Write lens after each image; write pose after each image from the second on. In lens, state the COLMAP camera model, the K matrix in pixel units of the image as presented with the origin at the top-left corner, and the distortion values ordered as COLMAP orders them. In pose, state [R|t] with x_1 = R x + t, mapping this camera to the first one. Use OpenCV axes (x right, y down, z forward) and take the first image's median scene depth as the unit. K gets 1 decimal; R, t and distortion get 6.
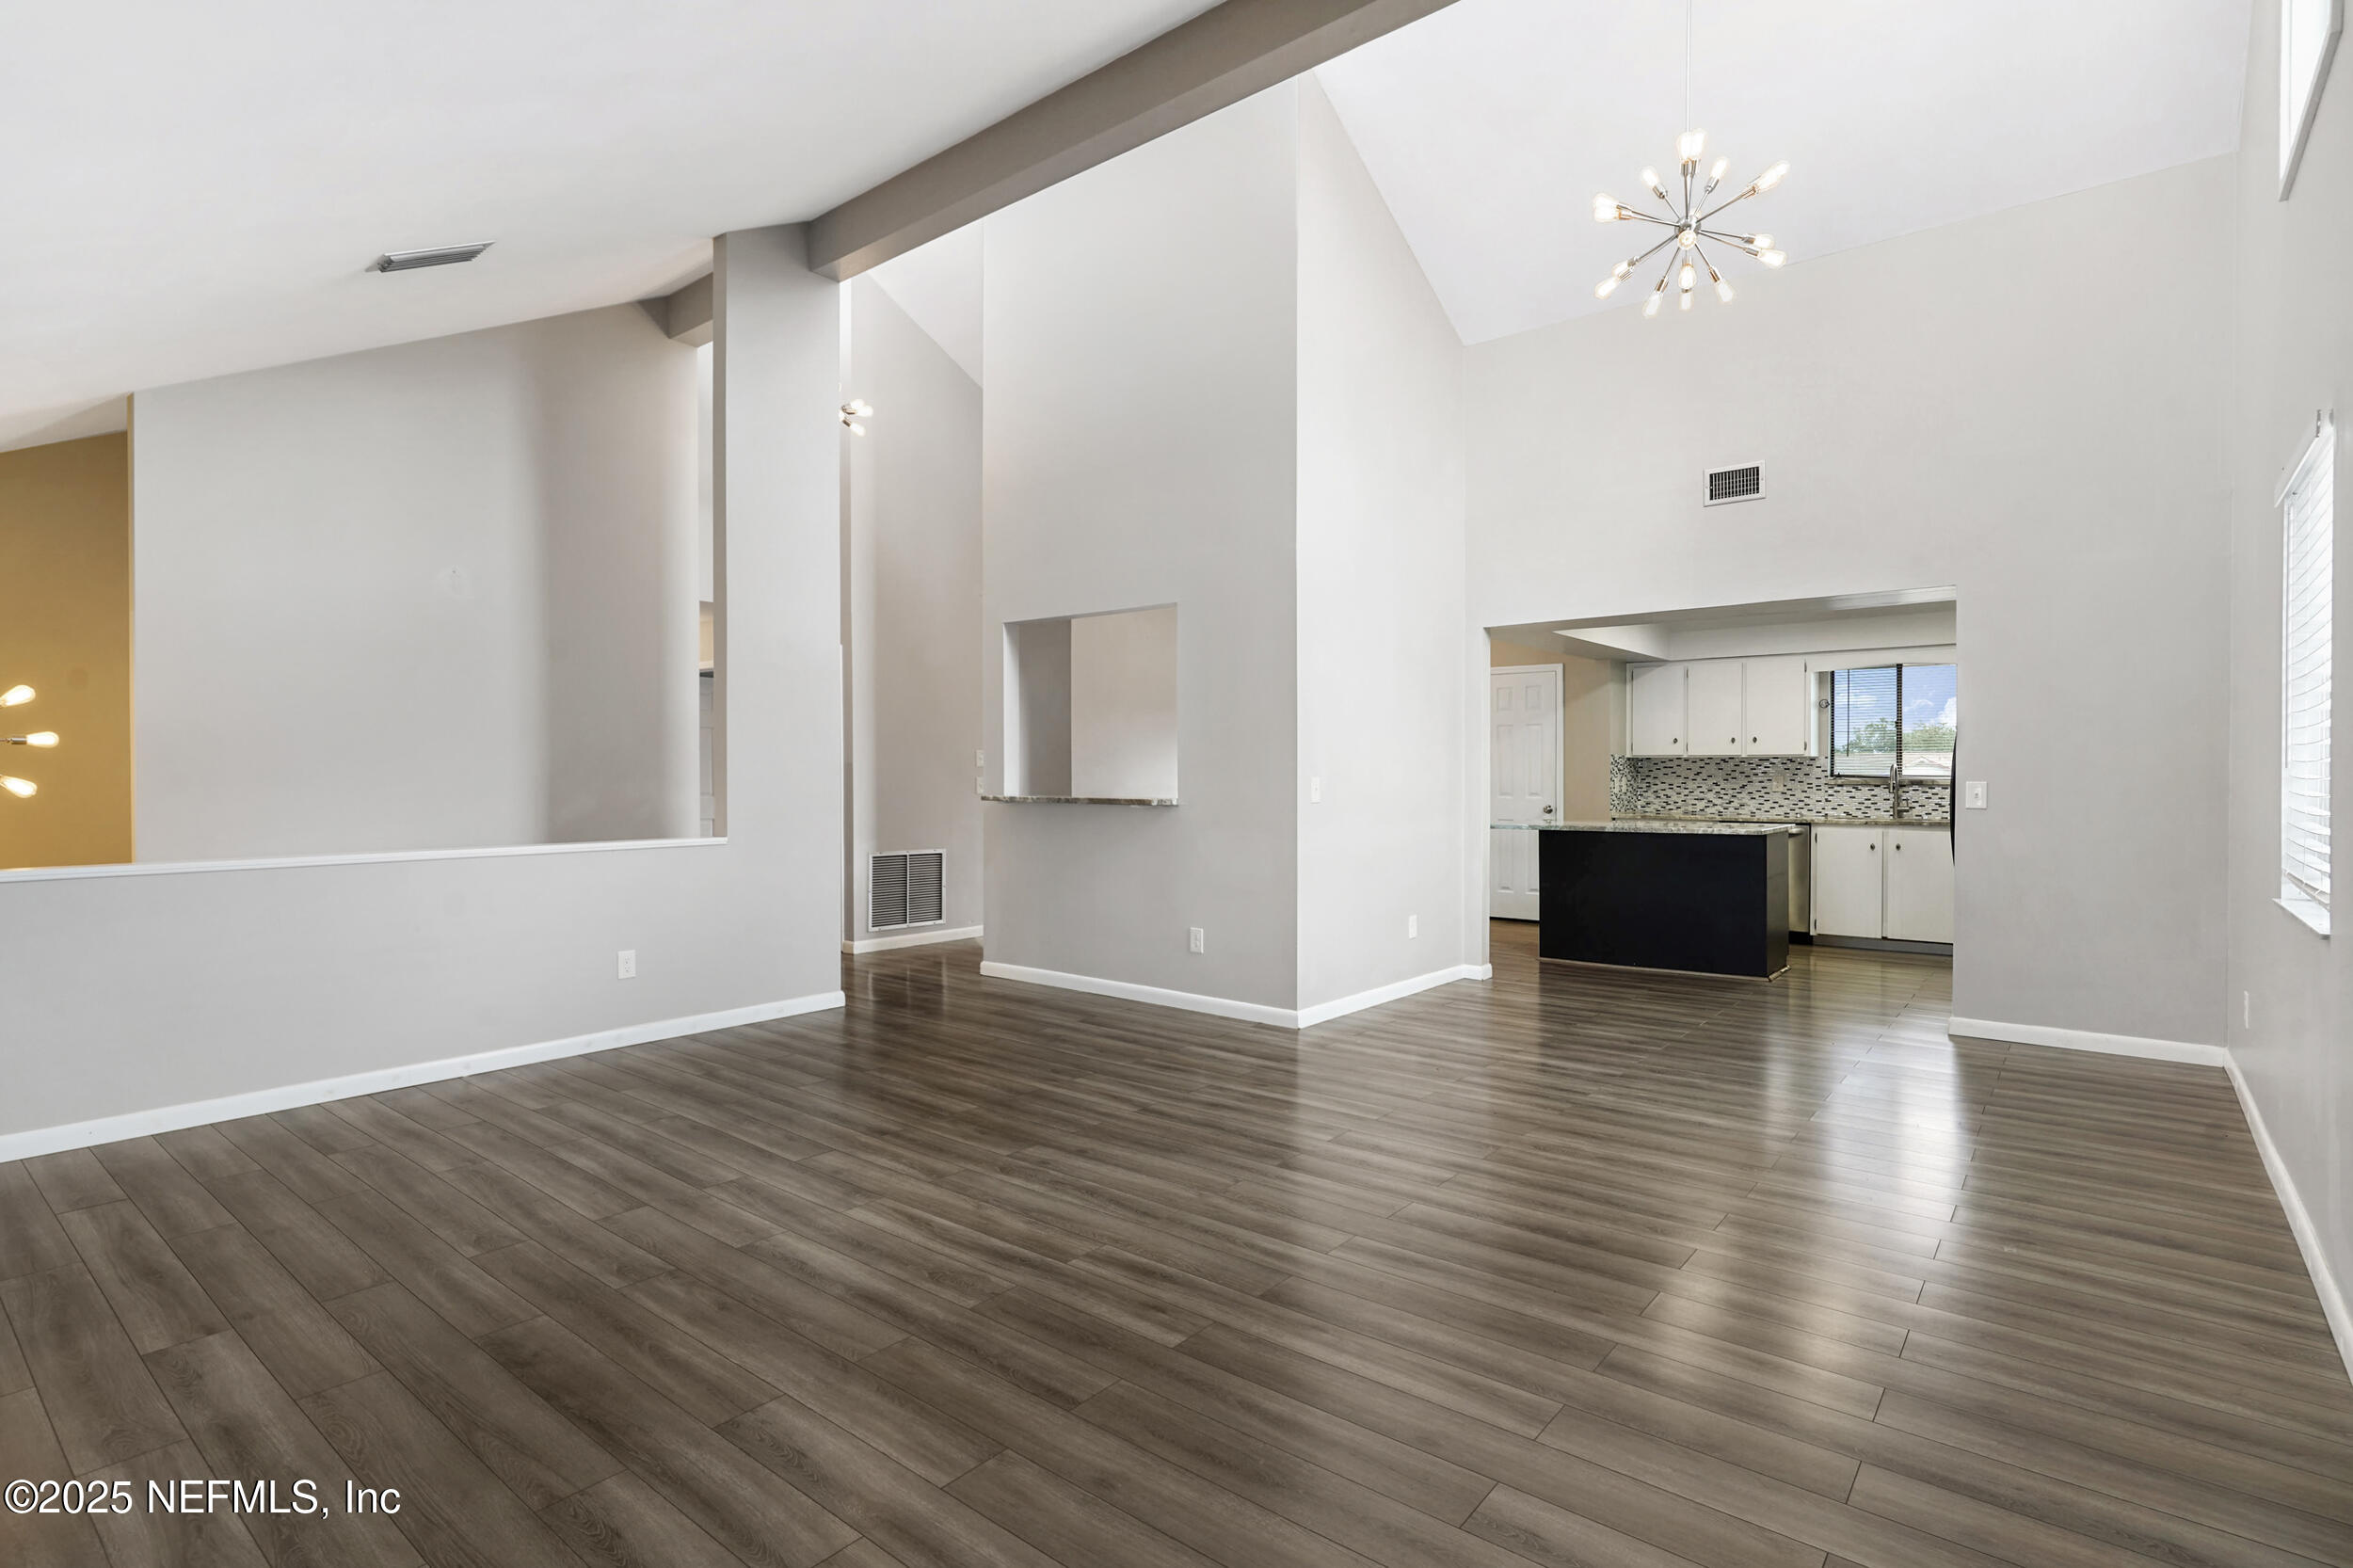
lens RADIAL K [[1140.4, 0, 1191.5], [0, 1140.4, 780.3], [0, 0, 1]] dist [-0.003640, 0.000775]
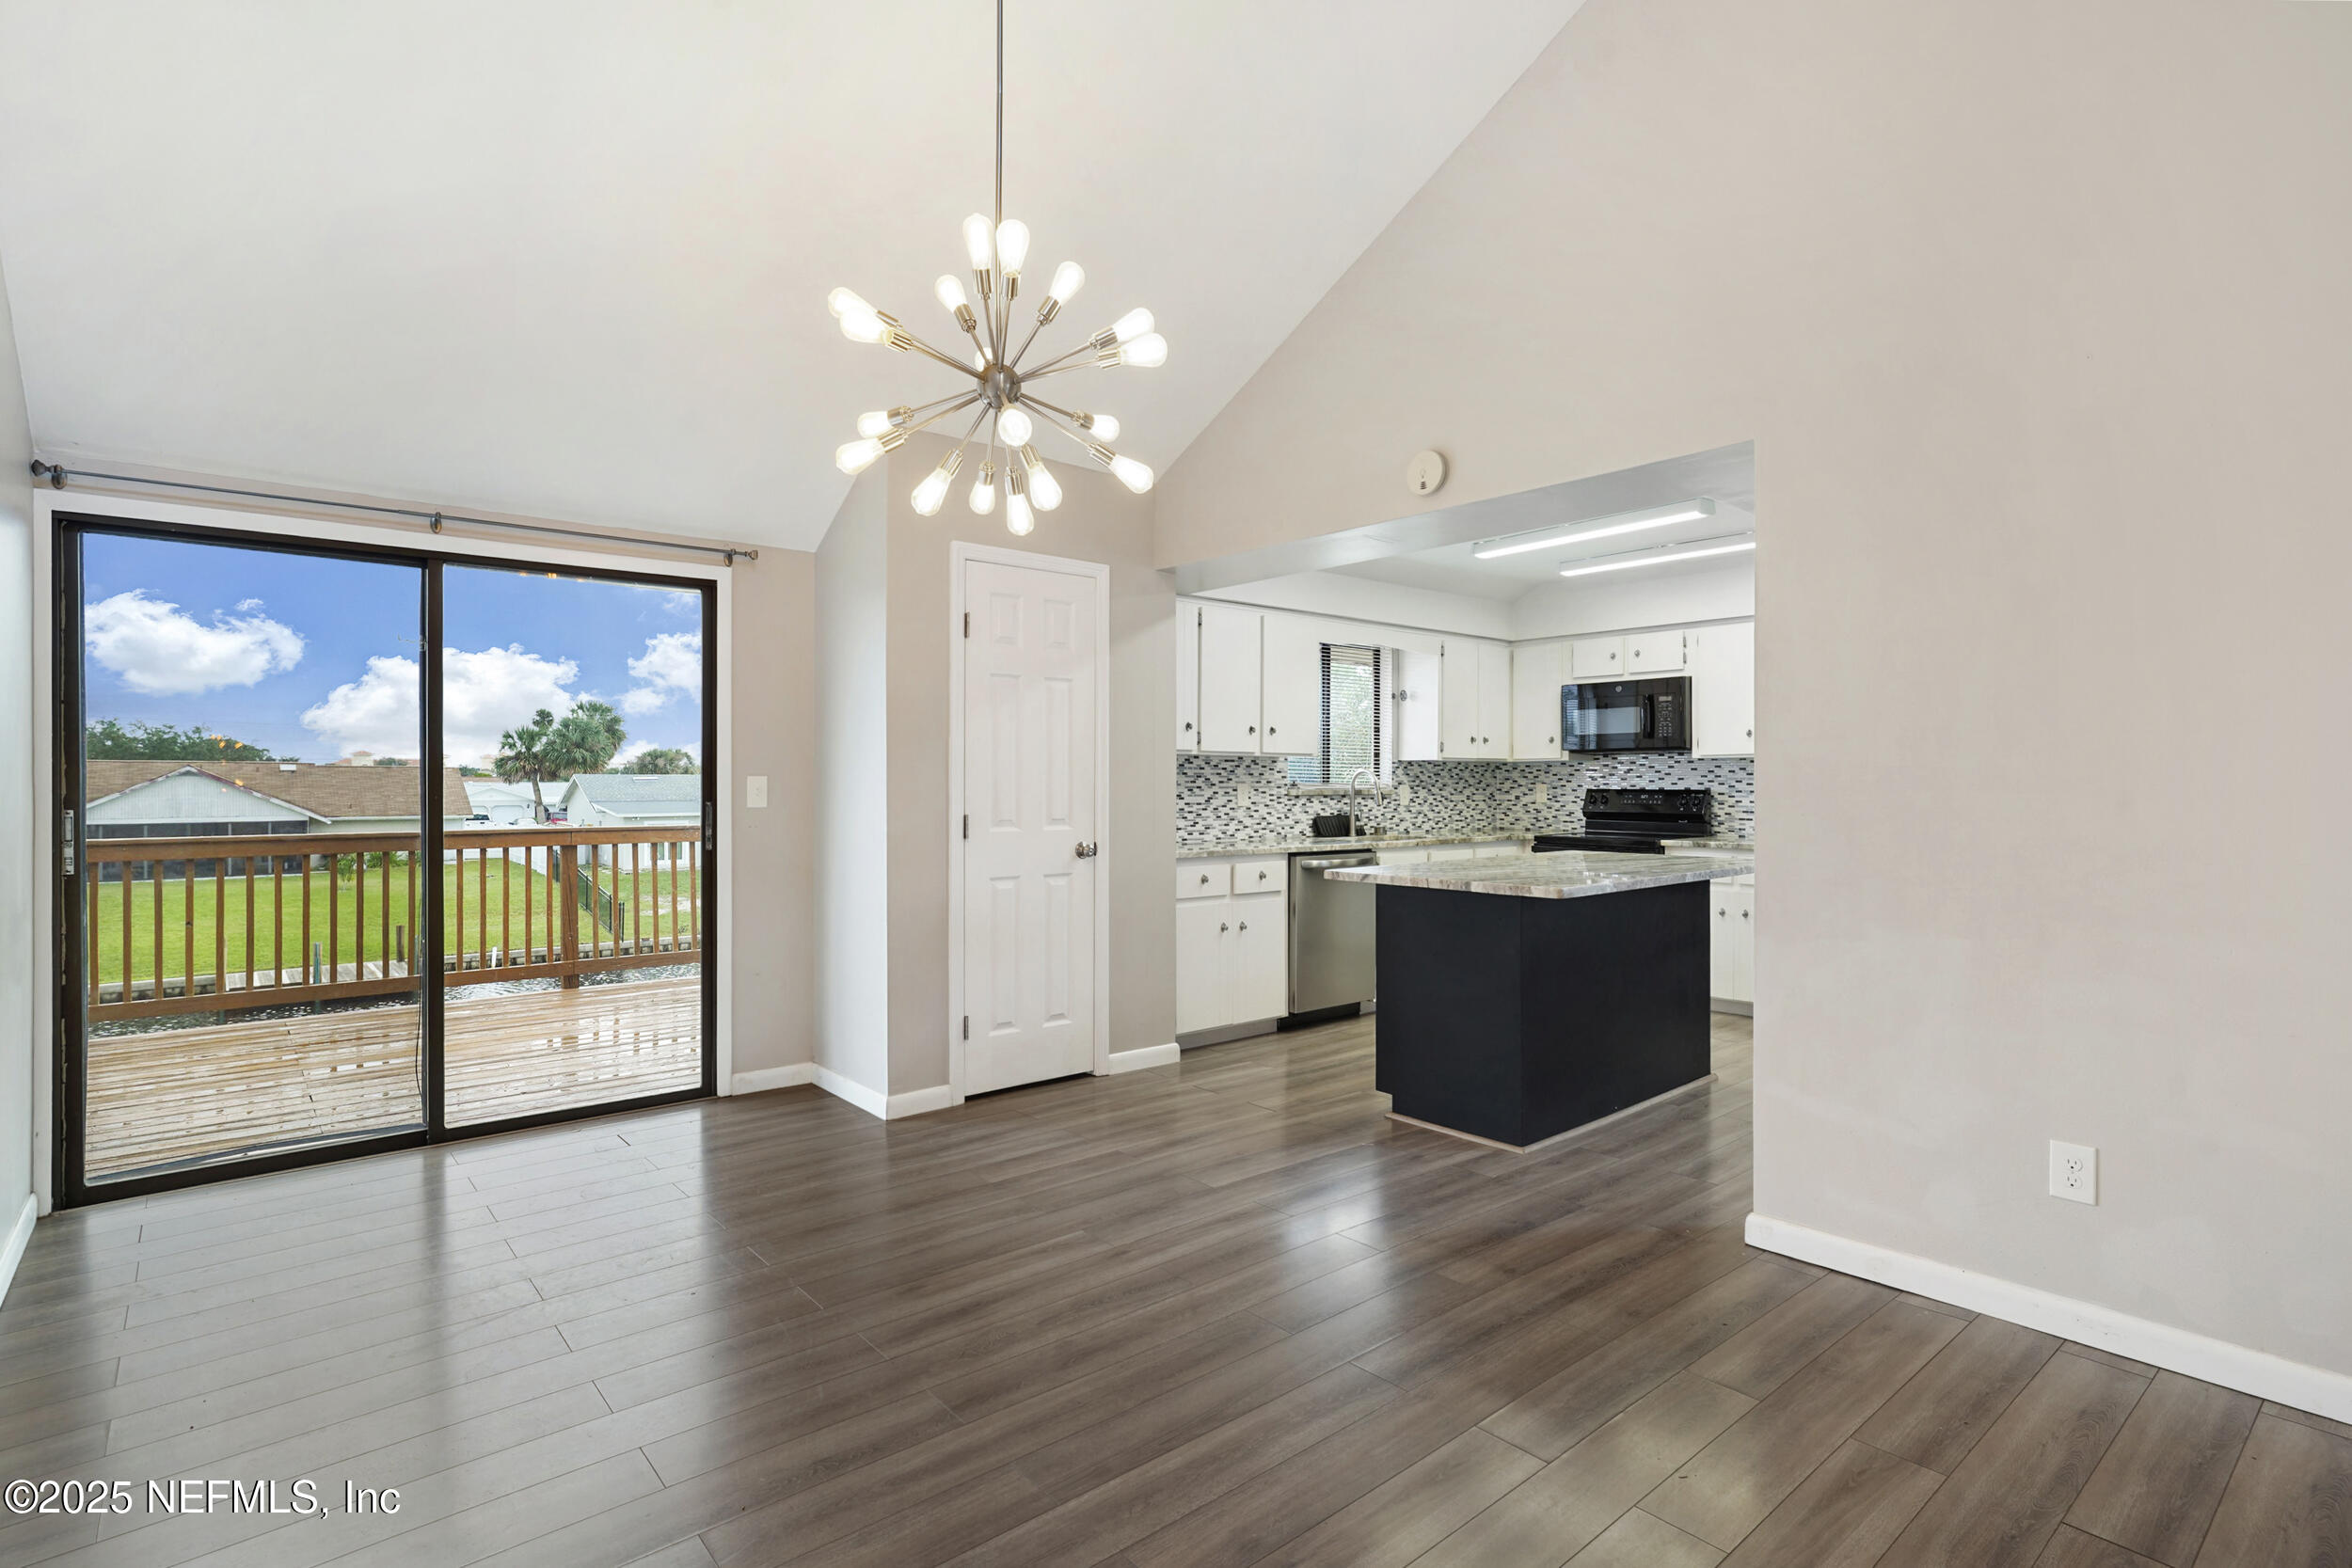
lens RADIAL K [[1139.8, 0, 1178.6], [0, 1139.8, 782.6], [0, 0, 1]] dist [-0.003640, 0.000775]
pose [[0.184556, 0.001504, 0.982821, -0.235790], [0.006780, 0.999973, -0.002803, -0.003876], [-0.982799, 0.007181, 0.184541, 1.186879]]
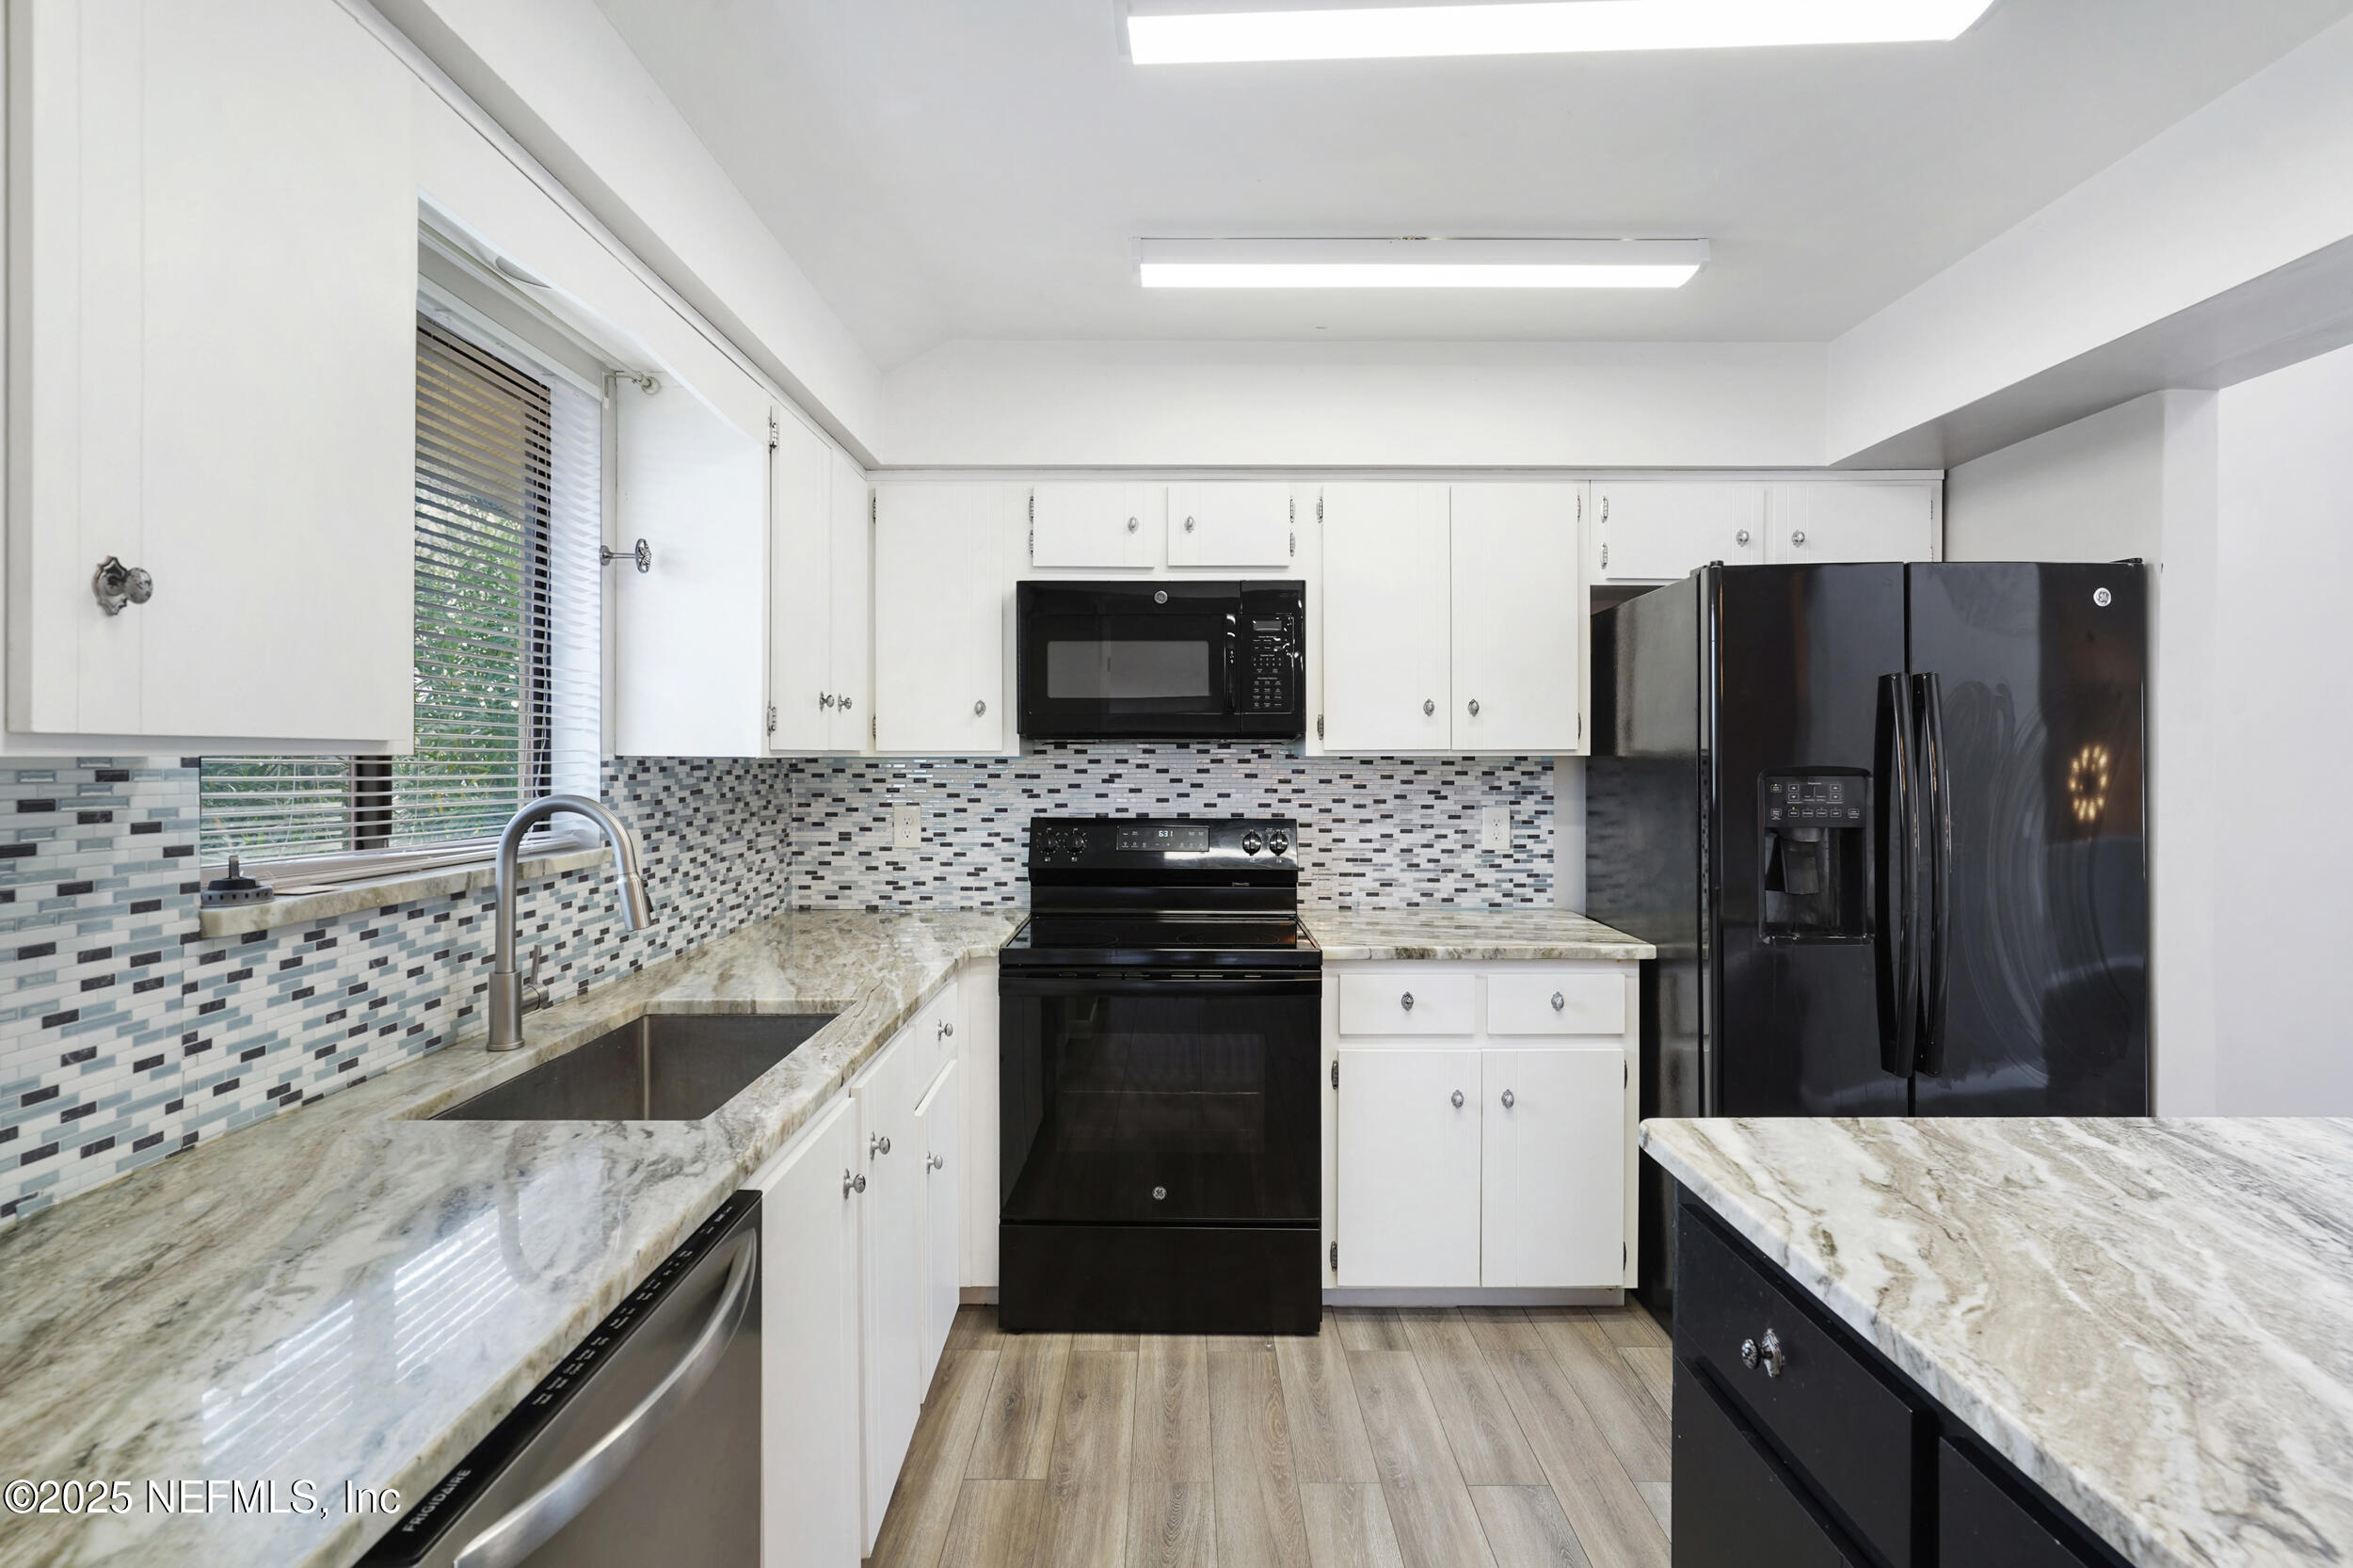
lens RADIAL K [[1140.4, 0, 1166.2], [0, 1140.4, 764.2], [0, 0, 1]] dist [-0.003640, 0.000775]
pose [[-0.620661, -0.004083, 0.784068, 0.457681], [0.006758, 0.999921, 0.010556, -0.025861], [-0.784050, 0.011850, -0.620585, 1.263447]]
